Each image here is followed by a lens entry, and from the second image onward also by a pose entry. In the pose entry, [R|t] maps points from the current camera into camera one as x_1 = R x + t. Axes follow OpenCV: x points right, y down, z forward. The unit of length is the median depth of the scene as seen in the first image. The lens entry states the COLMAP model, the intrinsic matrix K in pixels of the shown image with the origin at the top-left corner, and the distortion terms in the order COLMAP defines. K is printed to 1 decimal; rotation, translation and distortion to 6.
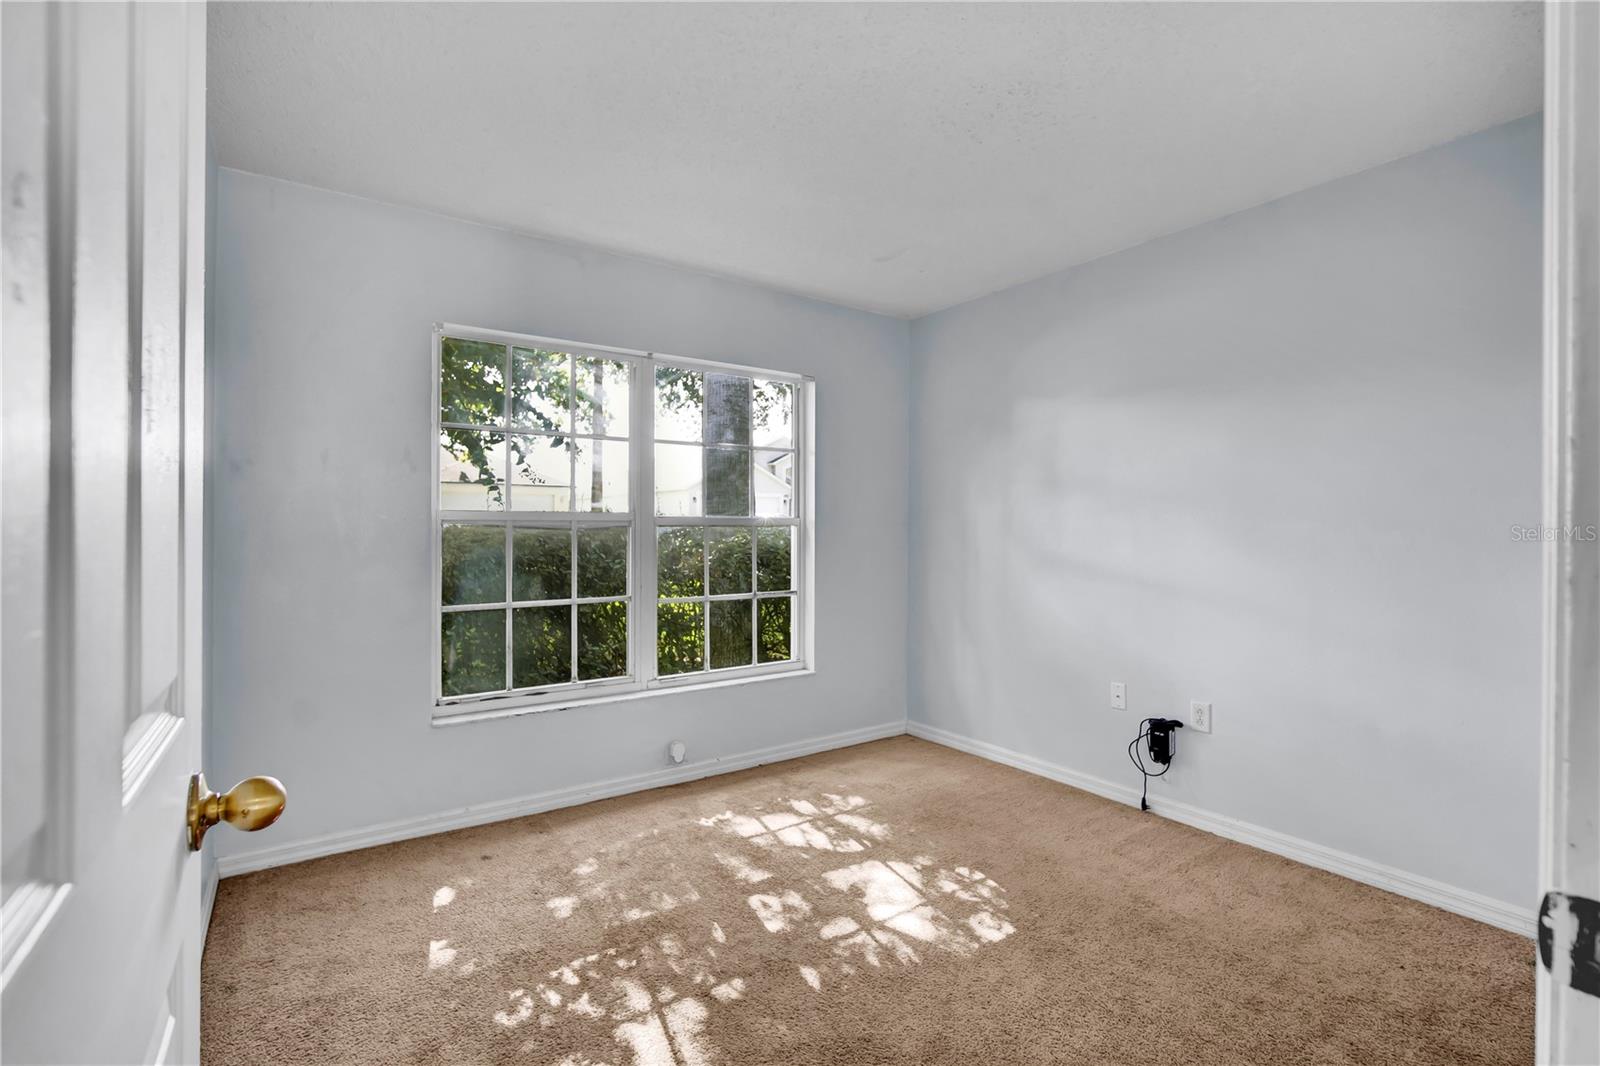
lens RADIAL K [[715.4, 0, 795.8], [0, 715.4, 535.2], [0, 0, 1]] dist [-0.008488, 0.000011]
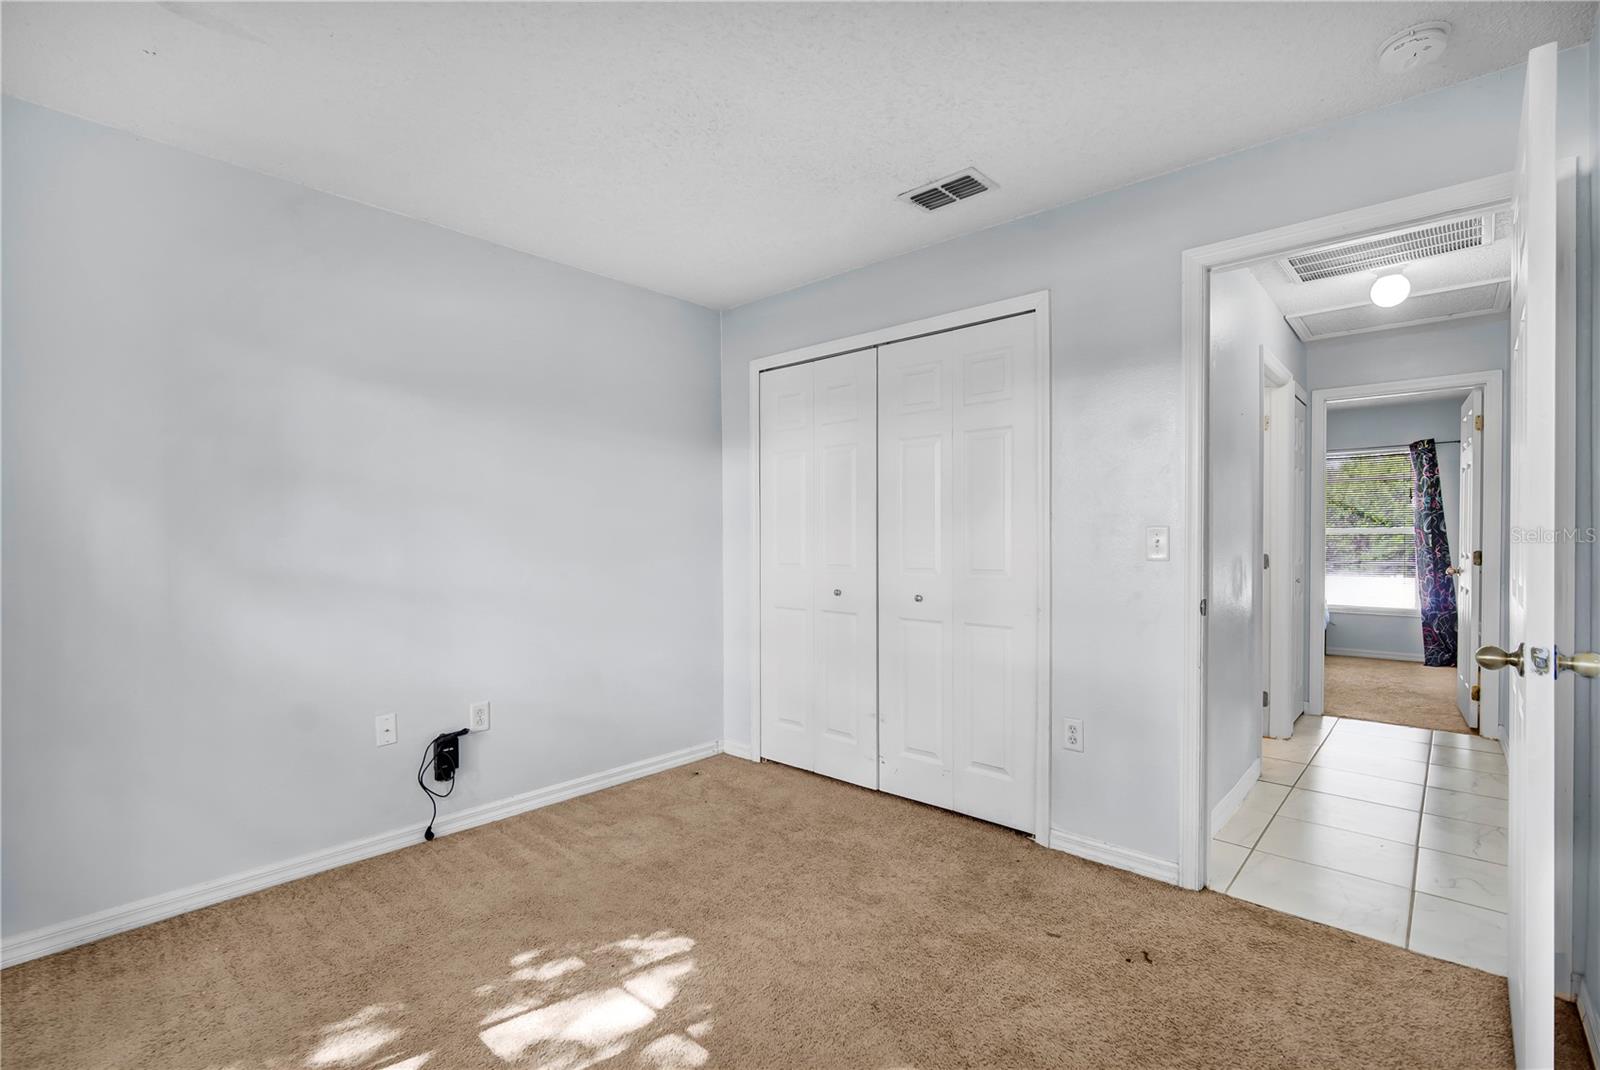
lens RADIAL K [[715.4, 0, 795.8], [0, 715.4, 537.2], [0, 0, 1]] dist [-0.008488, 0.000011]
pose [[-0.211167, -0.007644, 0.977420, -0.559050], [0.009105, 0.999911, 0.009787, -0.013416], [-0.977408, 0.010966, -0.211078, 0.791006]]
